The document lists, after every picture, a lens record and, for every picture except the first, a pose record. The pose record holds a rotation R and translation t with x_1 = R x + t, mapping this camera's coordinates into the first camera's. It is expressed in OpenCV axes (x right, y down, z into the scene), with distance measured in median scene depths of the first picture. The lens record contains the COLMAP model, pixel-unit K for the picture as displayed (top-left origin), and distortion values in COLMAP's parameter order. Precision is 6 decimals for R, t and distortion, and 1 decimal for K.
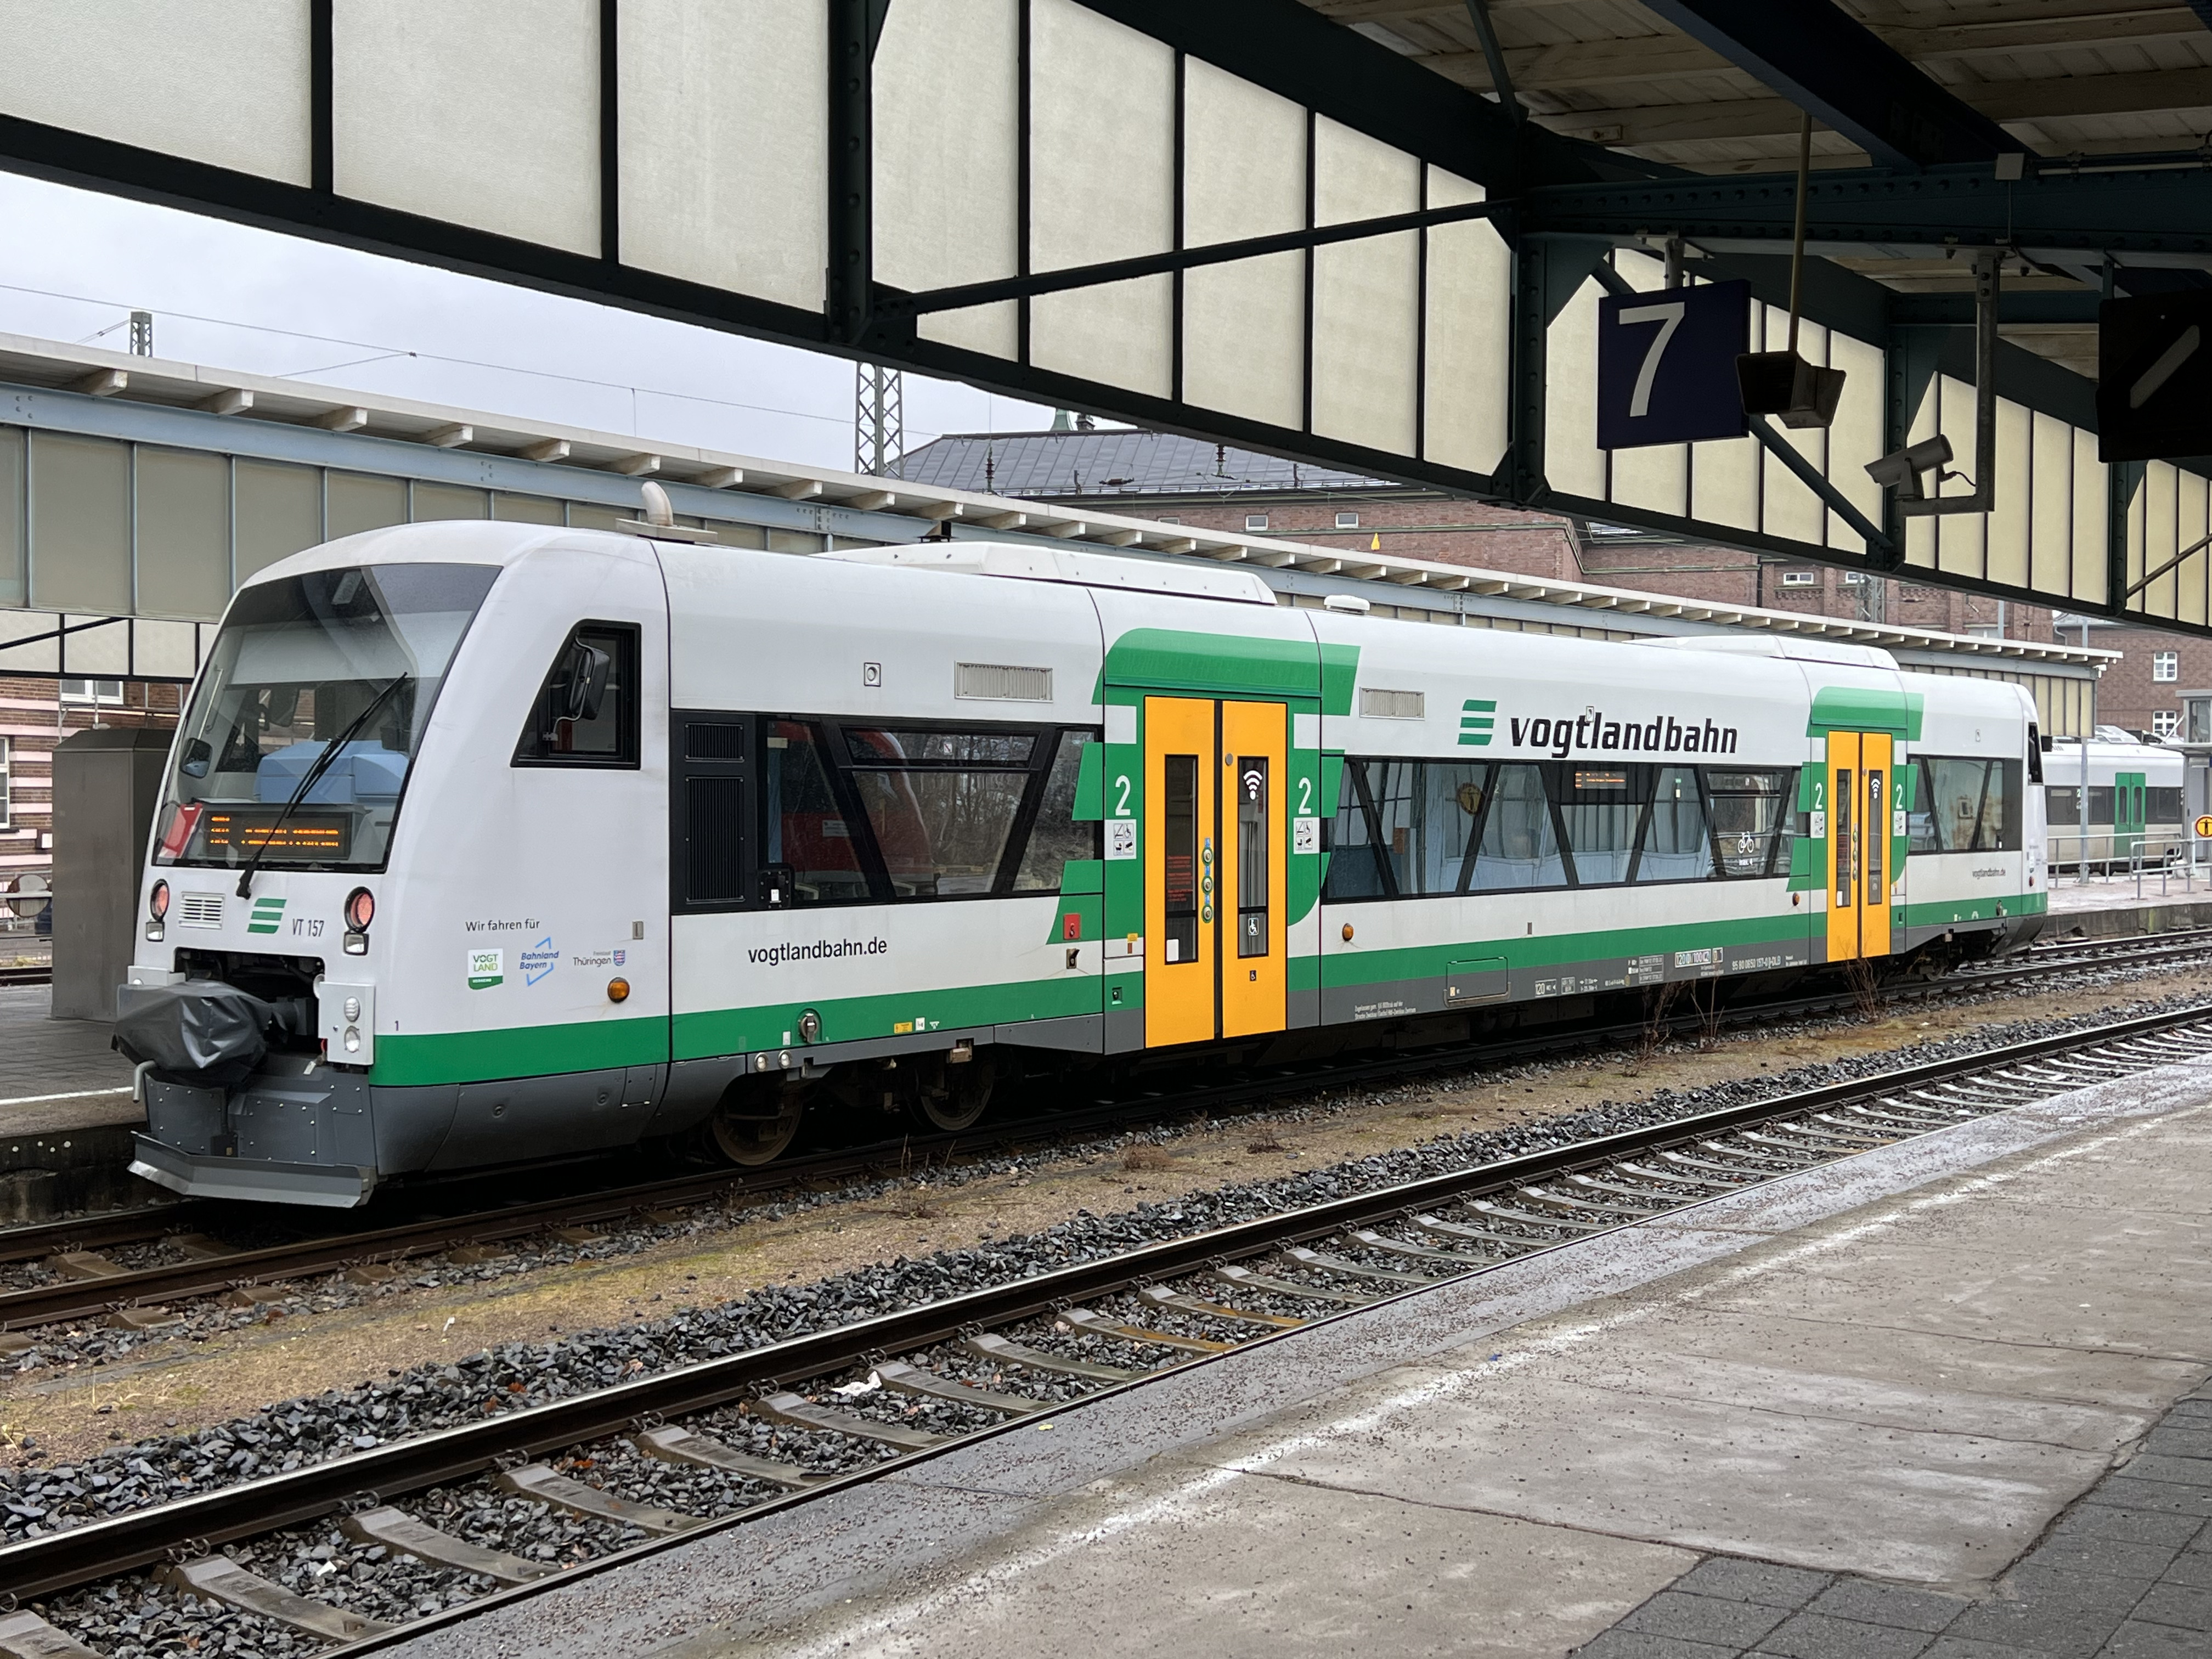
lens RADIAL K [[2639.2, 0, 1228.9], [0, 2639.2, 819.9], [0, 0, 1]] dist [0.097651, -0.182787]
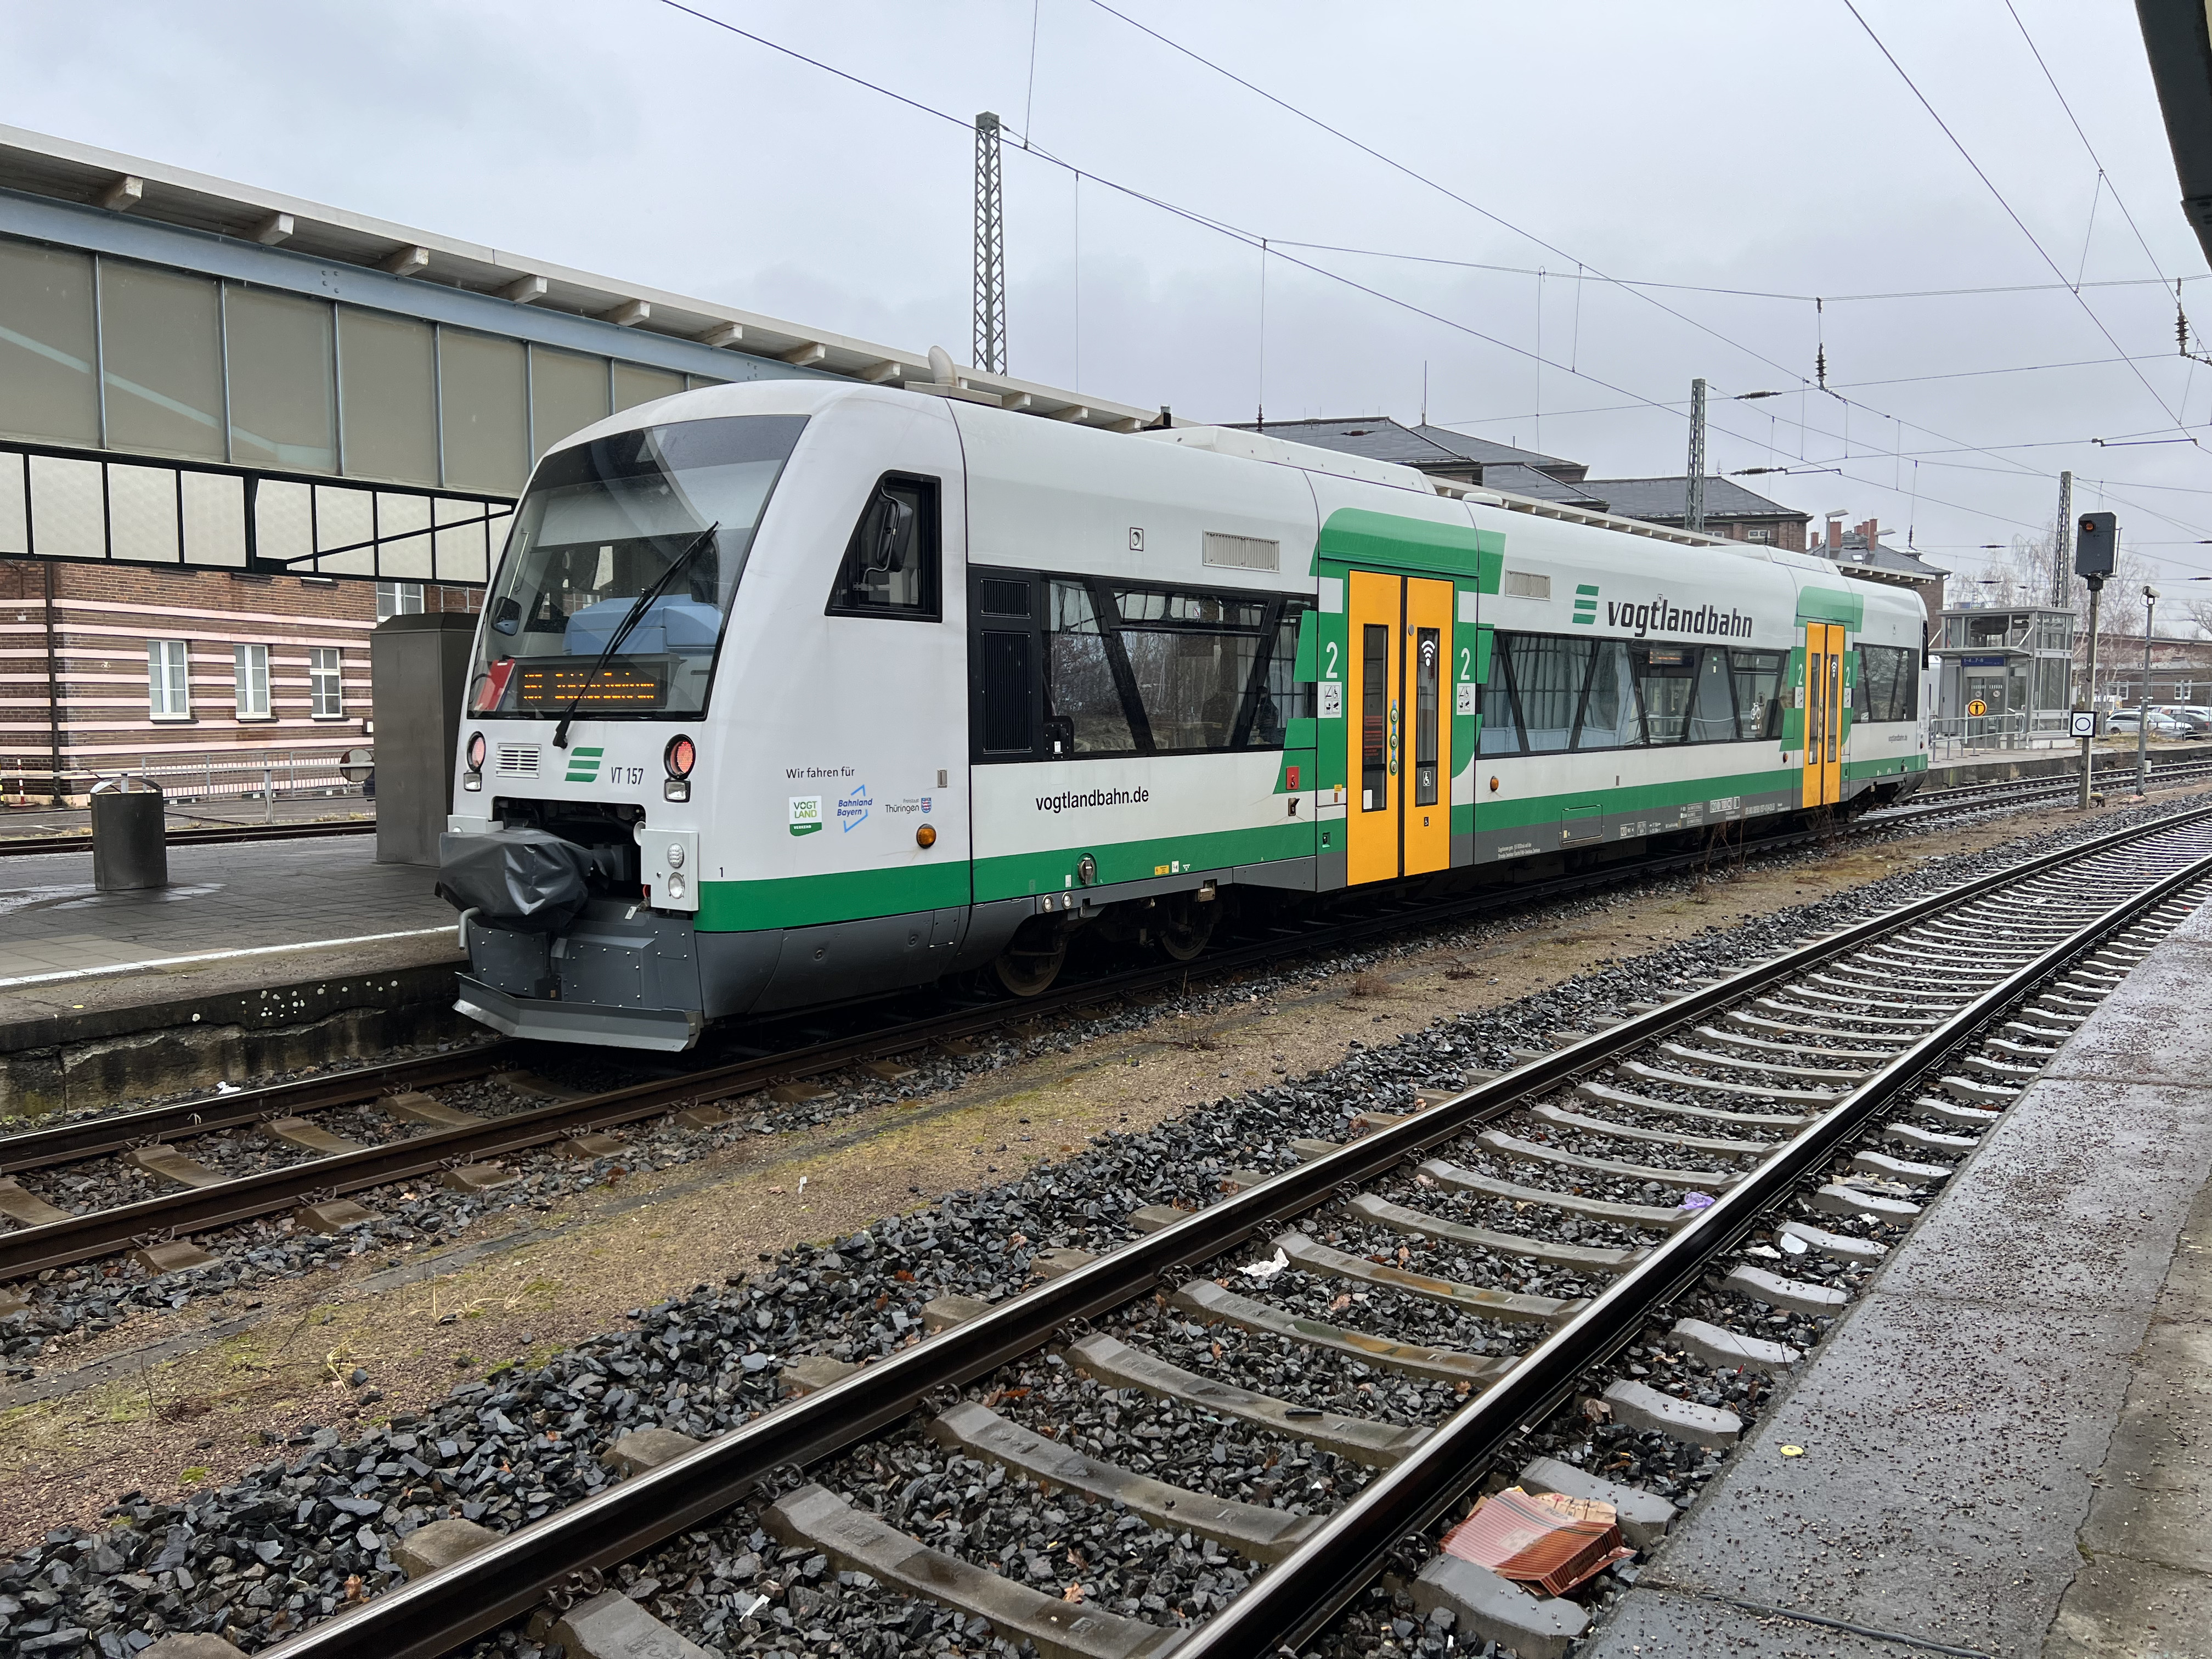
lens RADIAL K [[1647.7, 0, 1133.3], [0, 1647.7, 820.9], [0, 0, 1]] dist [0.059695, -0.064419]
pose [[0.999941, -0.004944, 0.009684, -0.143565], [0.004383, 0.998355, 0.057162, 0.020138], [-0.009951, -0.057116, 0.998318, 0.332029]]
